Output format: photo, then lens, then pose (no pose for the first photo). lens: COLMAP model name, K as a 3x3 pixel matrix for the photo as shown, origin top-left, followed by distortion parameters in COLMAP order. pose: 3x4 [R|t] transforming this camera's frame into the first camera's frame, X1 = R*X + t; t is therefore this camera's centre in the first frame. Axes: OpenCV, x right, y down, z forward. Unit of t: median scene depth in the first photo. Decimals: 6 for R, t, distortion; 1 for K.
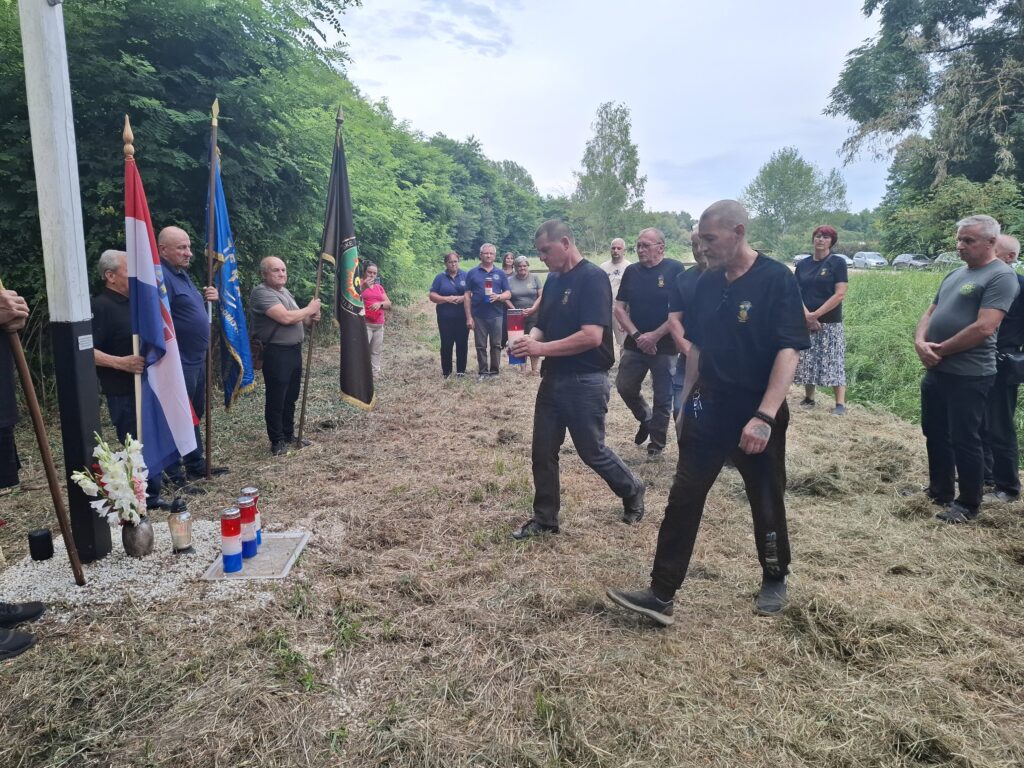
lens RADIAL K [[696.1, 0, 495.4], [0, 696.1, 384.1], [0, 0, 1]] dist [0.112194, -0.159573]
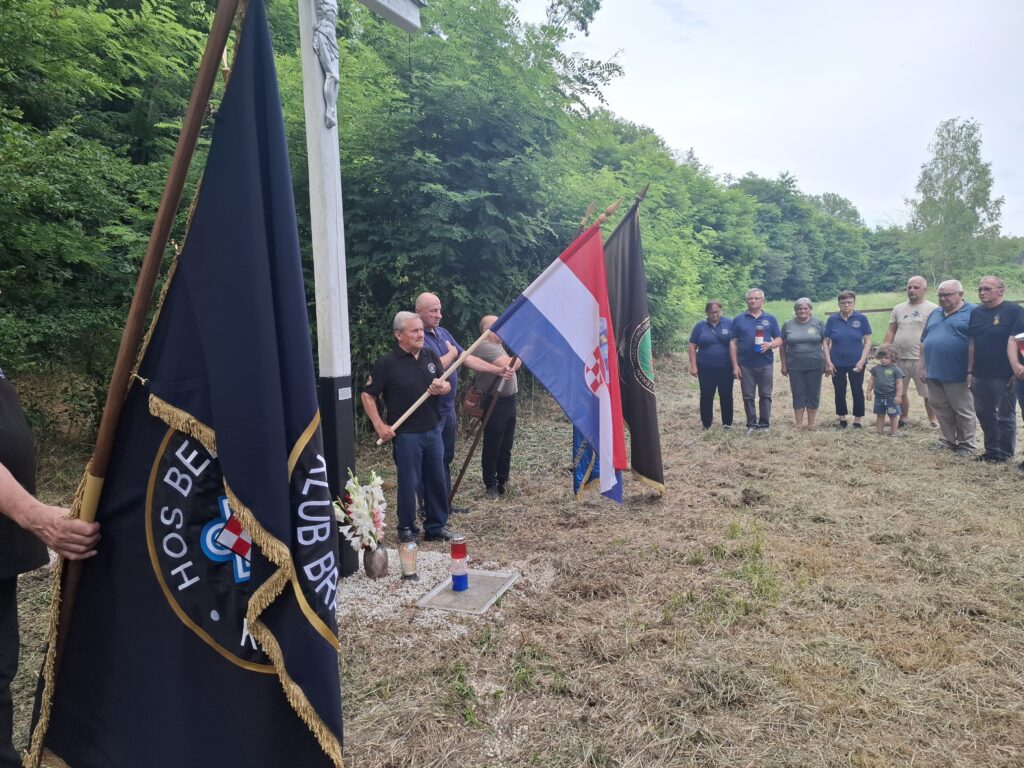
lens RADIAL K [[700.8, 0, 512.3], [0, 700.8, 372.7], [0, 0, 1]] dist [0.081394, -0.090536]
pose [[0.921144, 0.005084, -0.389189, 0.127660], [-0.036261, 0.996687, -0.072803, -0.013262], [0.387530, 0.081175, 0.918276, -0.001372]]
